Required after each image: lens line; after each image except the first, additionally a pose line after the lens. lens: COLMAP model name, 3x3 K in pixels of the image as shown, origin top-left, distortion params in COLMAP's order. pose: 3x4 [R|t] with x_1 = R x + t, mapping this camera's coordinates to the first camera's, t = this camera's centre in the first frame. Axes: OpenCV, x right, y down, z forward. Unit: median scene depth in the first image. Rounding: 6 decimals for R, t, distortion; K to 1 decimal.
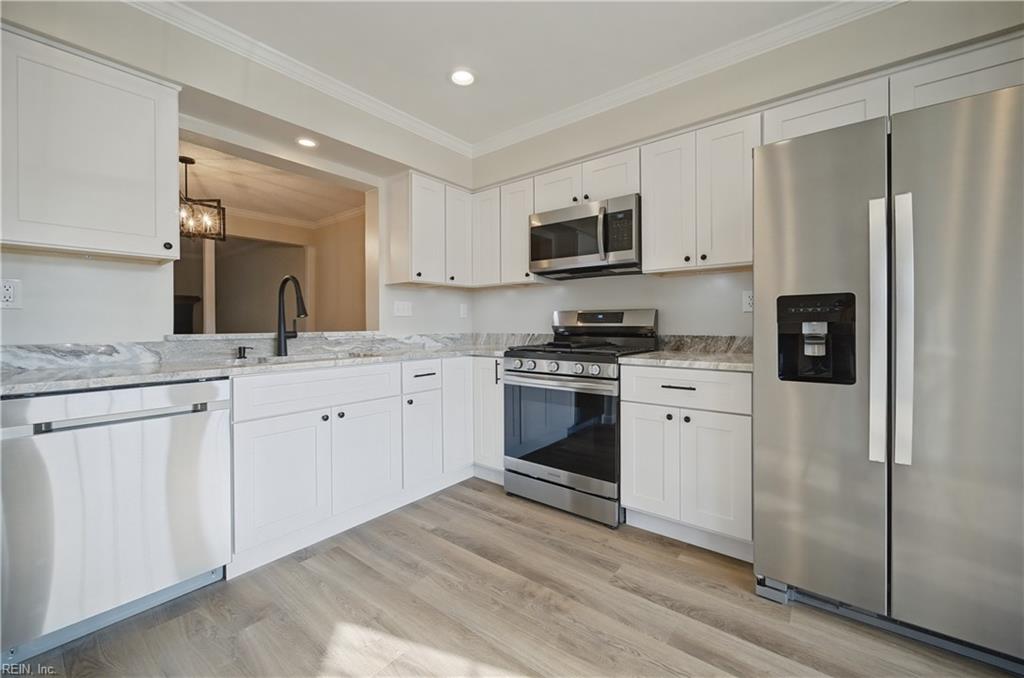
lens RADIAL K [[402.1, 0, 513.1], [0, 402.1, 329.1], [0, 0, 1]] dist [0.000236, -0.000136]
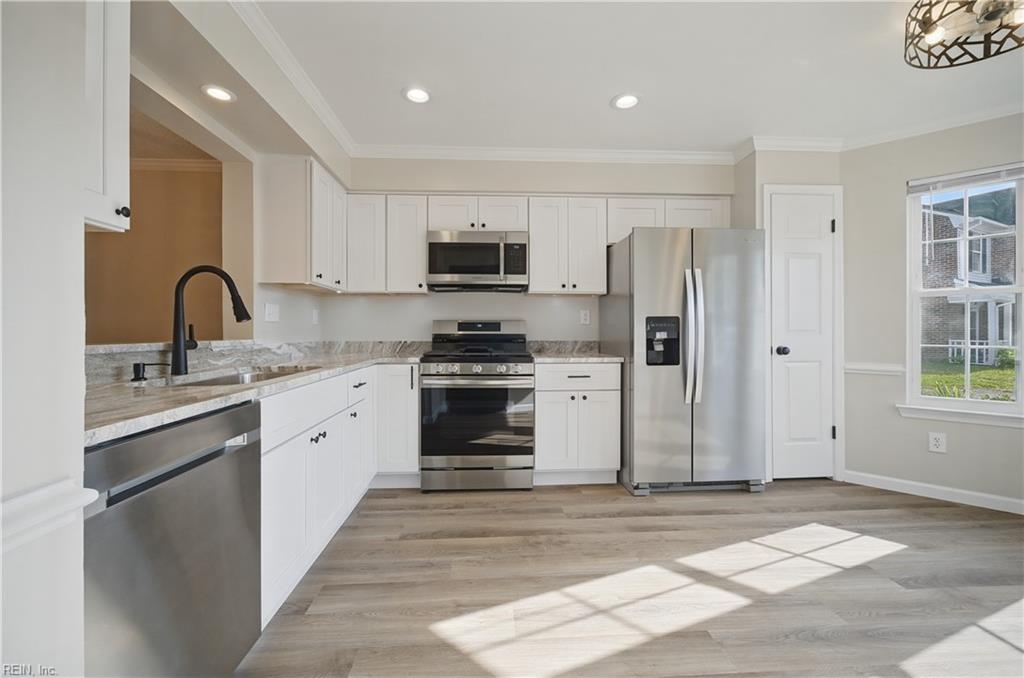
lens RADIAL K [[397.8, 0, 508.6], [0, 397.8, 334.6], [0, 0, 1]] dist [-0.001113, -0.000049]
pose [[0.754438, 0.000044, 0.656371, -0.573596], [0.003695, 0.999984, -0.004313, 0.000379], [-0.656361, 0.005679, 0.754426, 0.066558]]
